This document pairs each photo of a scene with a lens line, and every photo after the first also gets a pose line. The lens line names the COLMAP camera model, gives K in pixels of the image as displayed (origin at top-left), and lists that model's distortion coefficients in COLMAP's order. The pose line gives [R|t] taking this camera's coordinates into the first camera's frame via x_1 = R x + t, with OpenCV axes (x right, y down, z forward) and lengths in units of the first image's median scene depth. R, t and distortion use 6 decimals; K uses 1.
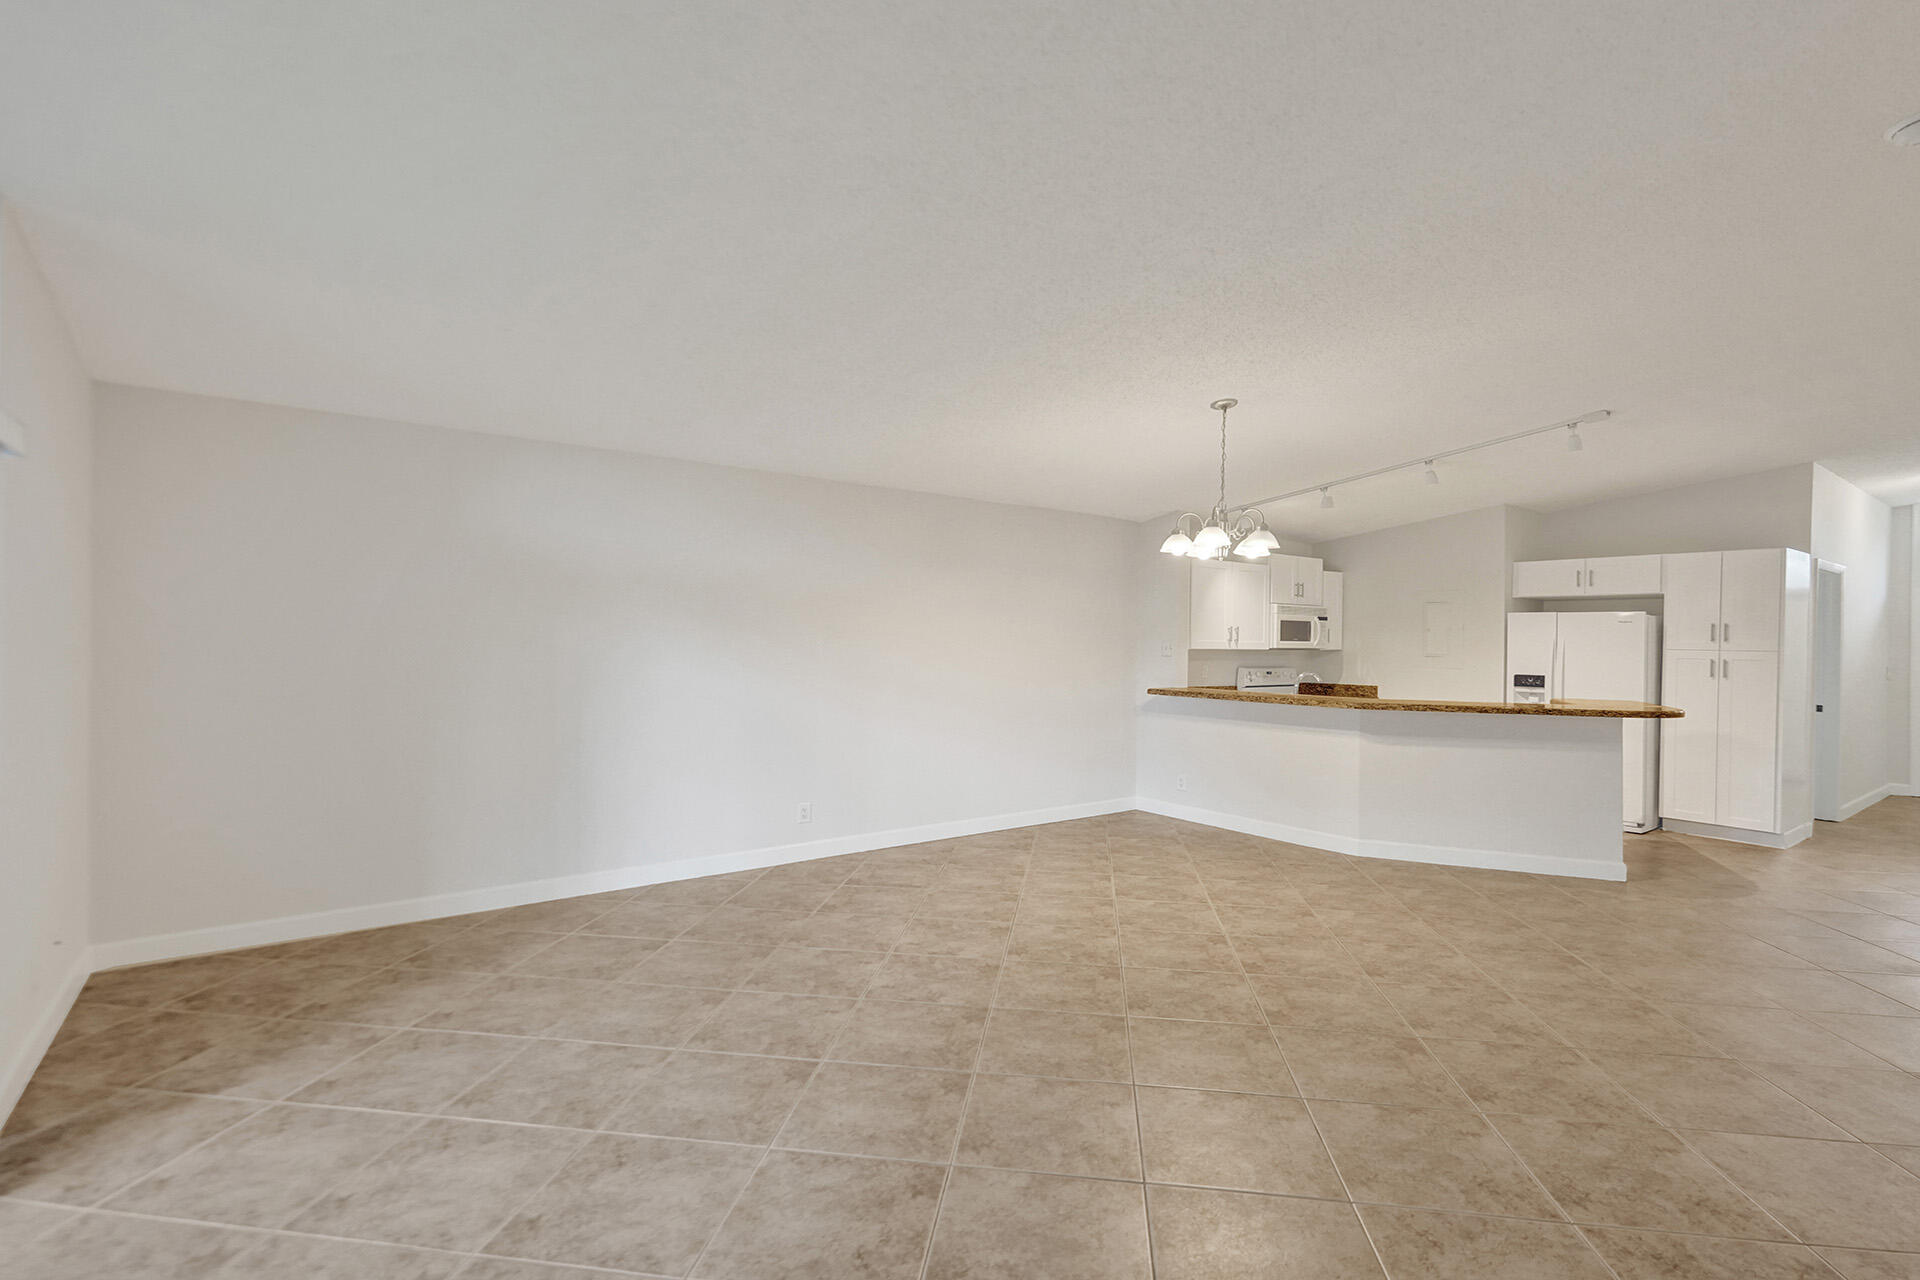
lens RADIAL K [[882.1, 0, 963.3], [0, 882.1, 636.1], [0, 0, 1]] dist [0.000978, 0.000377]
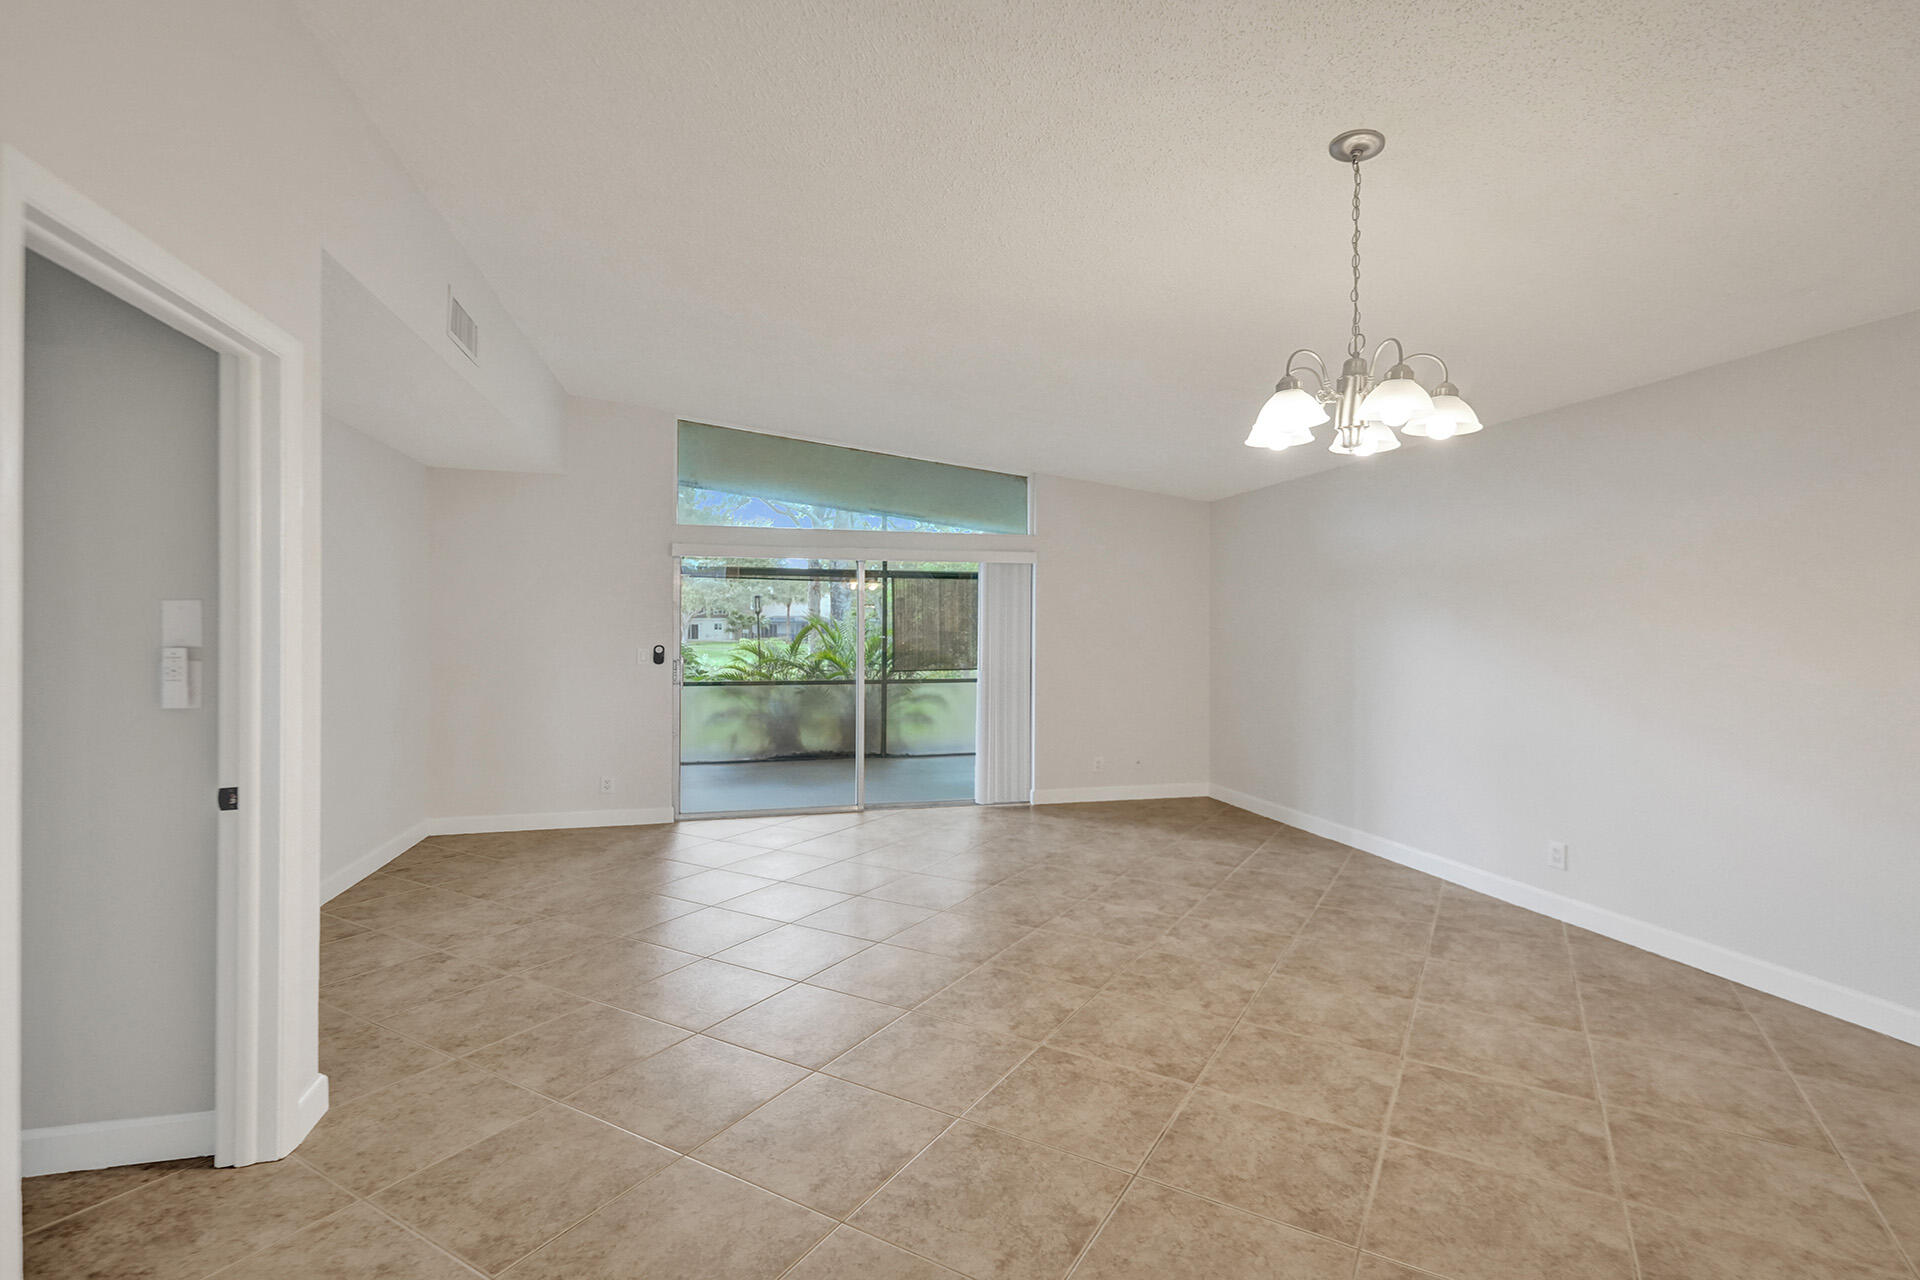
lens RADIAL K [[886.3, 0, 980.8], [0, 886.3, 627.0], [0, 0, 1]] dist [-0.005779, -0.000658]
pose [[-0.369939, -0.016649, -0.928907, 0.599731], [-0.004255, 0.999859, -0.016226, 0.017075], [0.929046, -0.002050, -0.369957, 0.698578]]
